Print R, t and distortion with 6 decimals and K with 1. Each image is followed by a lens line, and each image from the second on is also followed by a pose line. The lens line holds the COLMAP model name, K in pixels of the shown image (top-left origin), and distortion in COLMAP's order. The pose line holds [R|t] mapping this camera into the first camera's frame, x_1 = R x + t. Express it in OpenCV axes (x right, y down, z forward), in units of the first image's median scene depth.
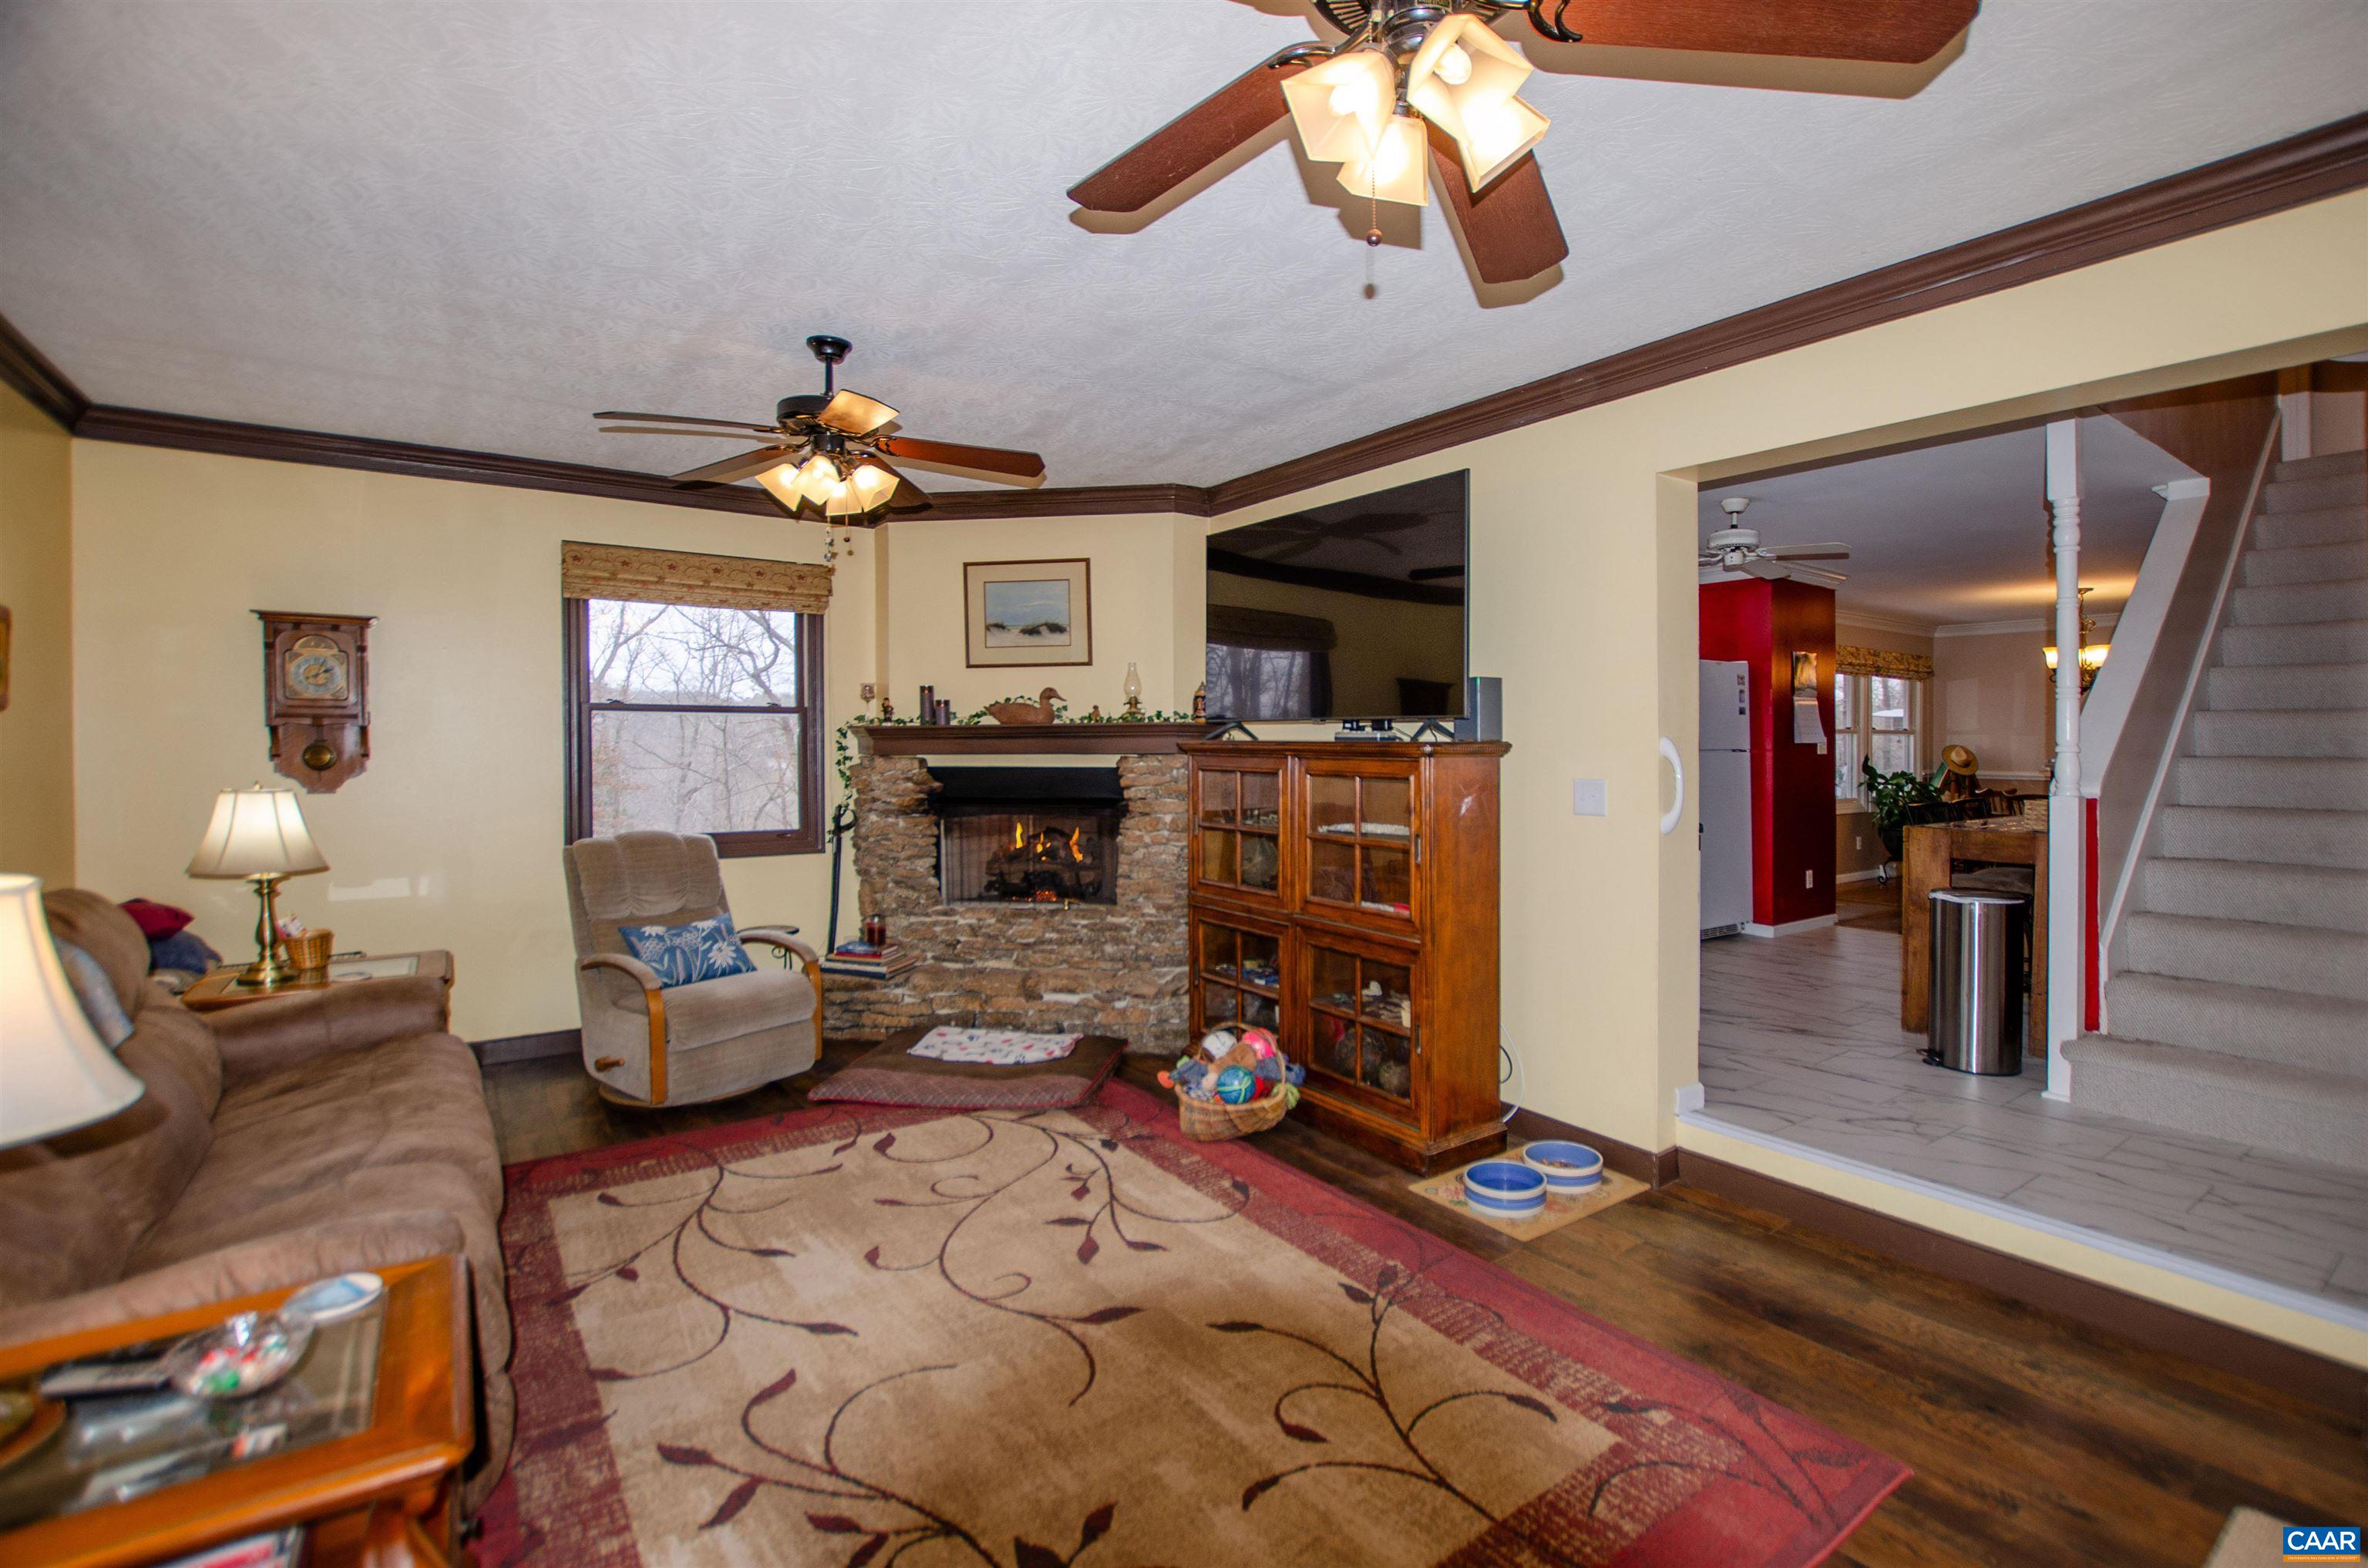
lens RADIAL K [[1107.2, 0, 1342.4], [0, 1107.2, 782.3], [0, 0, 1]] dist [-0.000793, 0.000126]
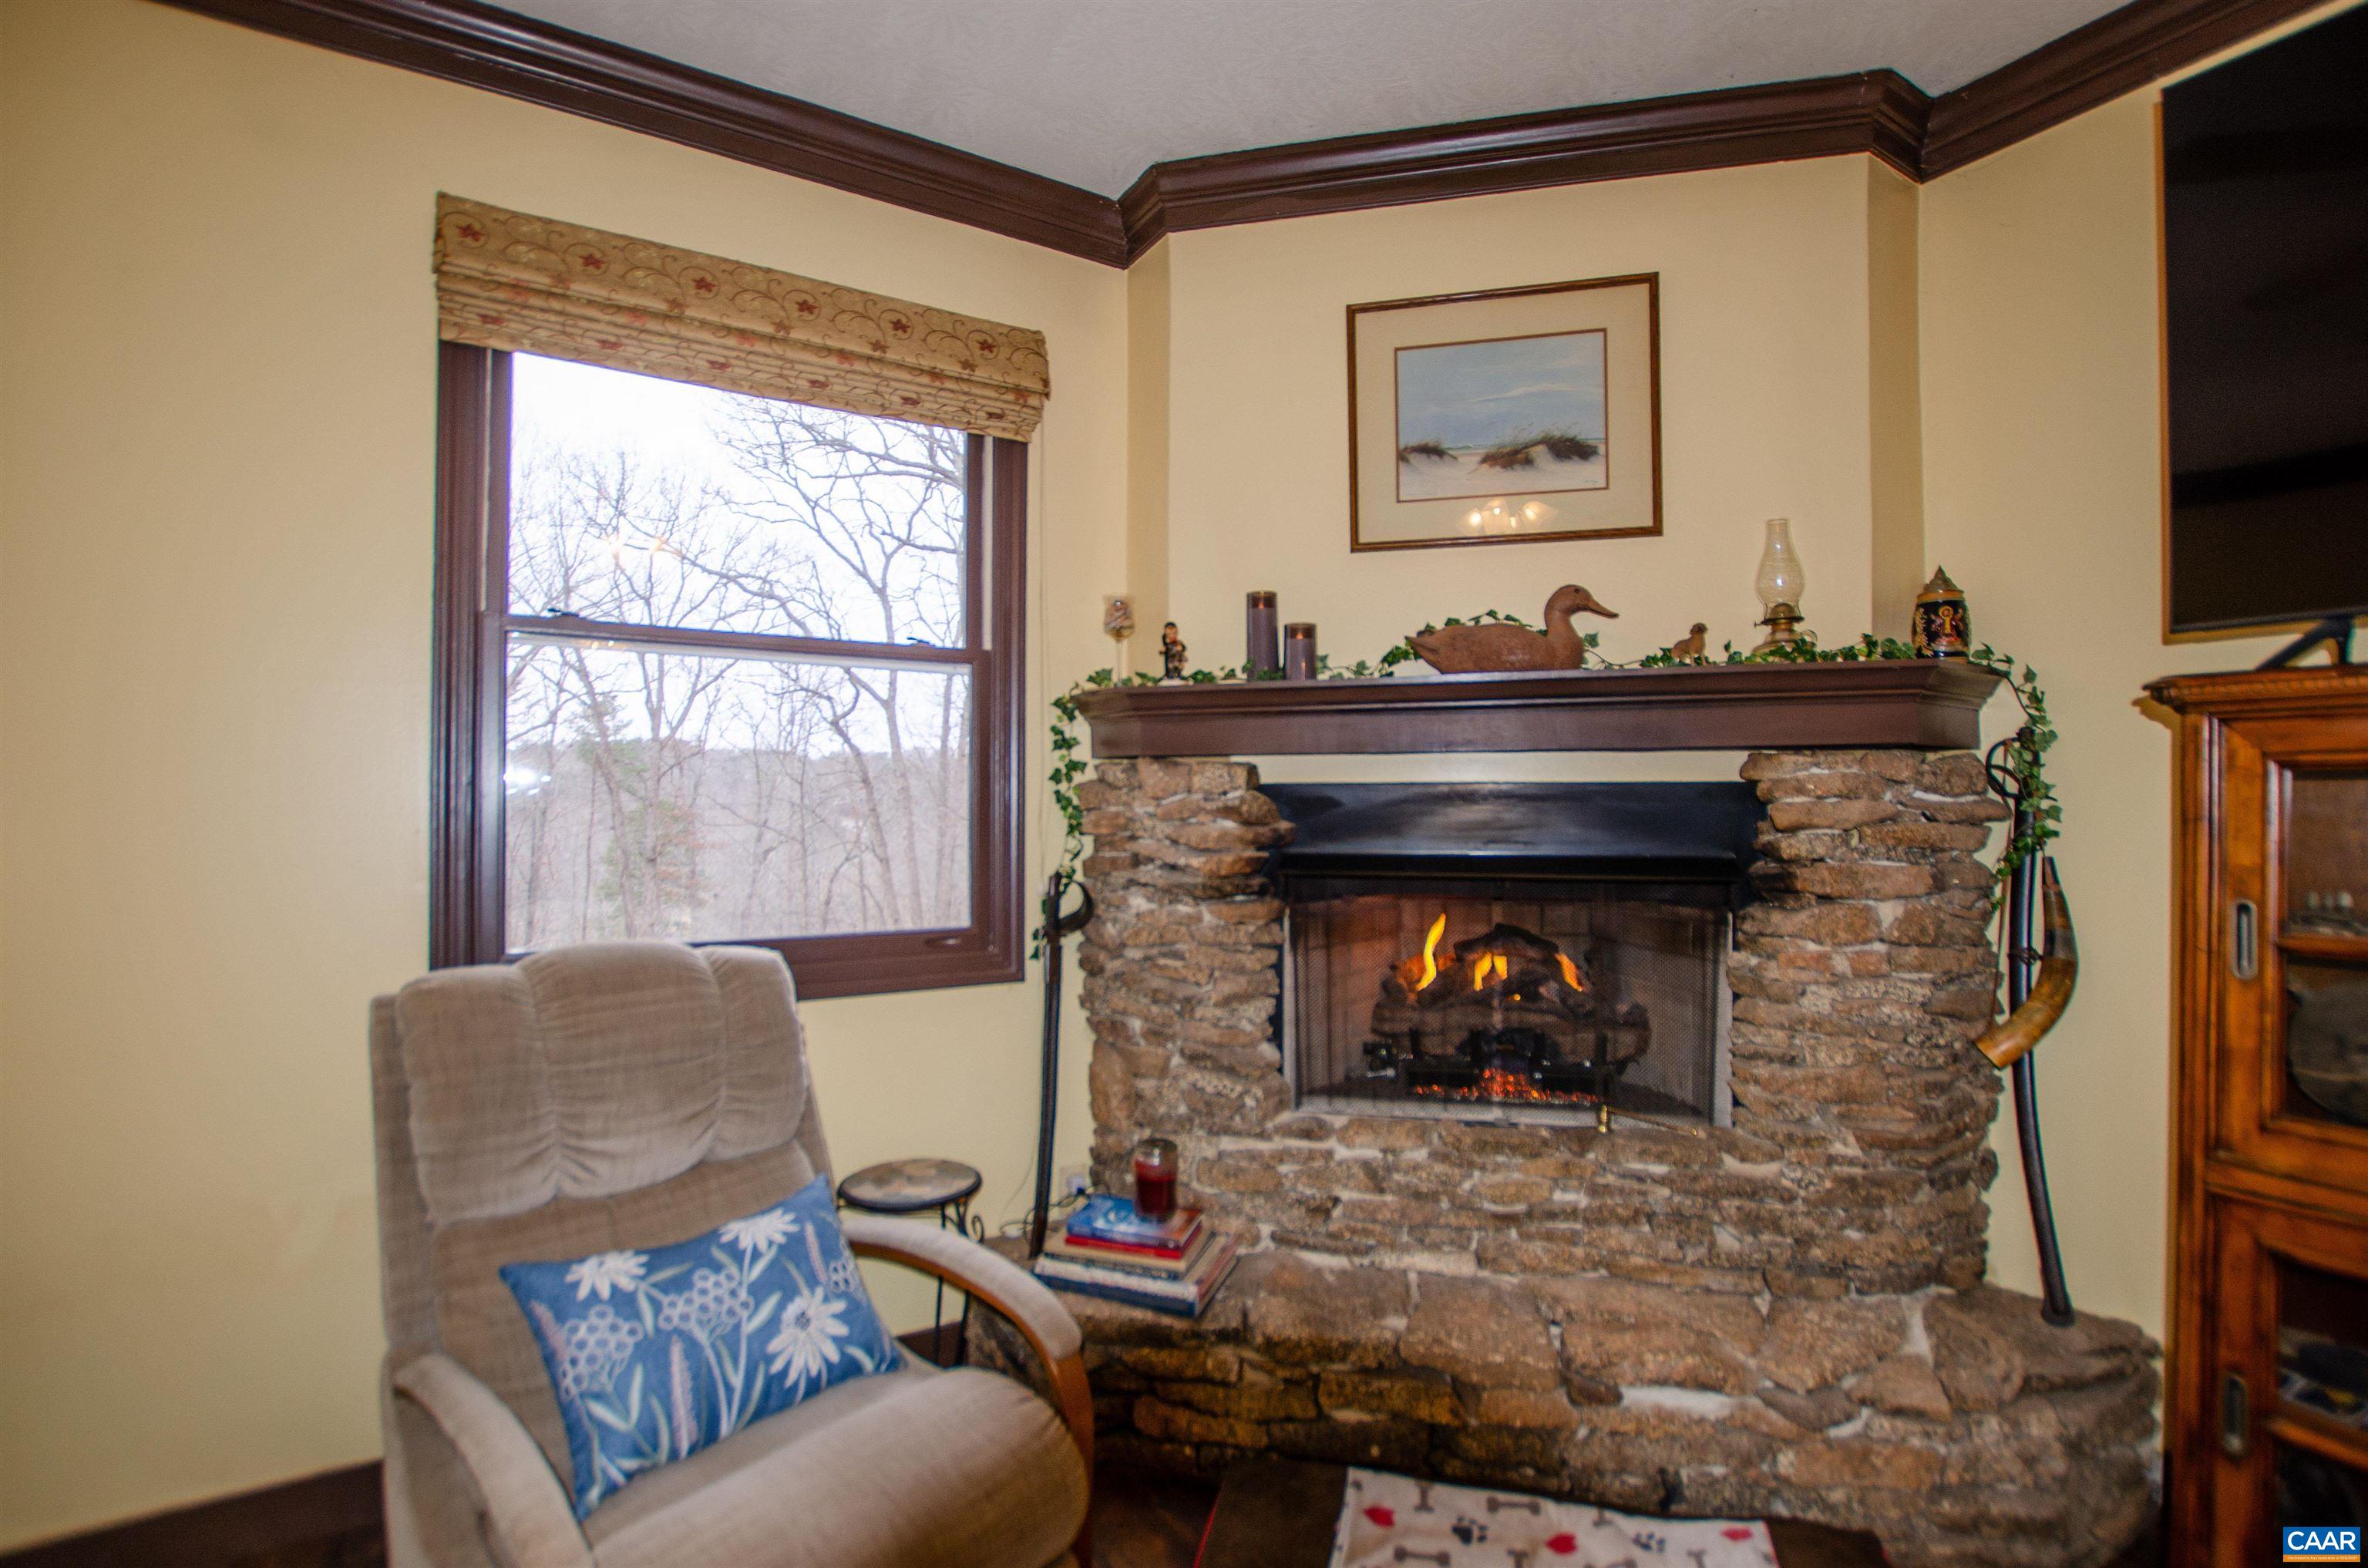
lens RADIAL K [[1126.0, 0, 1252.6], [0, 1126.0, 809.7], [0, 0, 1]] dist [-0.023236, 0.001761]
pose [[0.992168, -0.002450, -0.124885, -0.329753], [-0.001382, 0.999531, -0.030586, 0.009458], [0.124901, 0.030519, 0.991700, 0.580922]]
